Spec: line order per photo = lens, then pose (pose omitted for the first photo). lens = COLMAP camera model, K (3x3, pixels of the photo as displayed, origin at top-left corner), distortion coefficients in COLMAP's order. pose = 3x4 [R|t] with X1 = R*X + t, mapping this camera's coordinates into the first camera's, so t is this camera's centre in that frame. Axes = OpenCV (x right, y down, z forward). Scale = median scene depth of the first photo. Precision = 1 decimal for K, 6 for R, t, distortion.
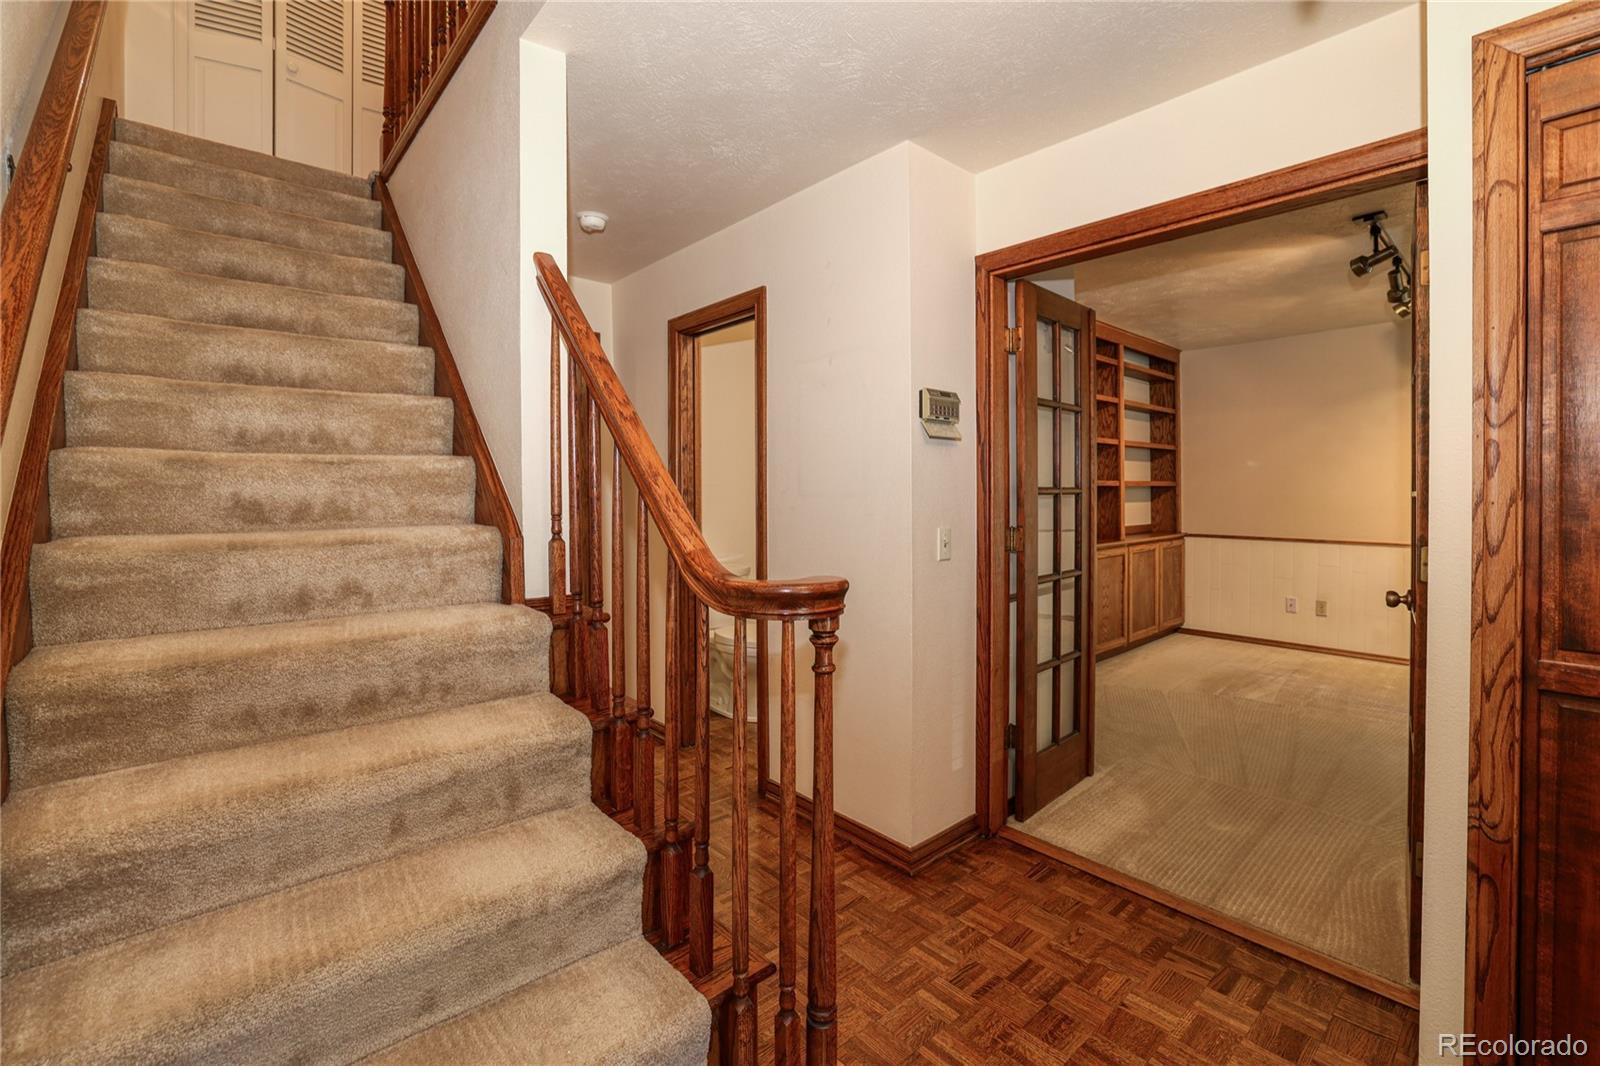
lens RADIAL K [[697.5, 0, 801.5], [0, 697.5, 495.6], [0, 0, 1]] dist [-0.013886, 0.000095]
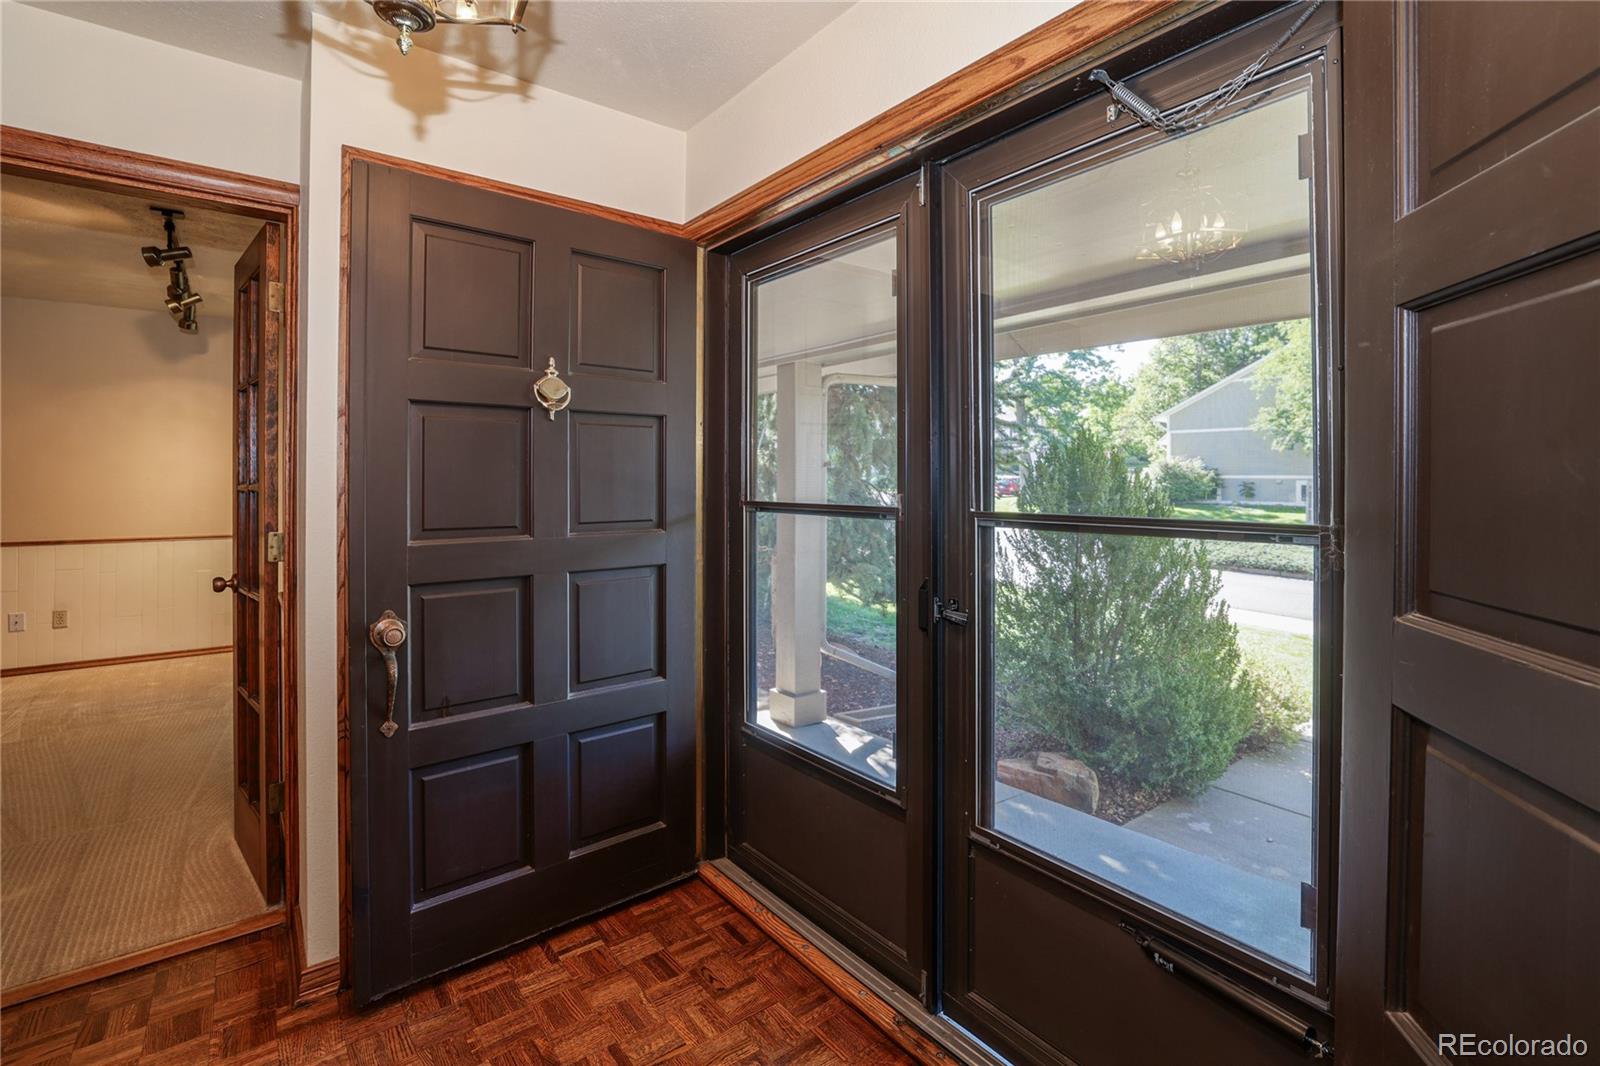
lens RADIAL K [[697.5, 0, 801.5], [0, 697.5, 495.6], [0, 0, 1]] dist [-0.013886, 0.000095]
pose [[0.078832, -0.018859, 0.996709, -0.150665], [0.008582, 0.999797, 0.018239, -0.001575], [-0.996851, 0.007116, 0.078978, 0.001678]]
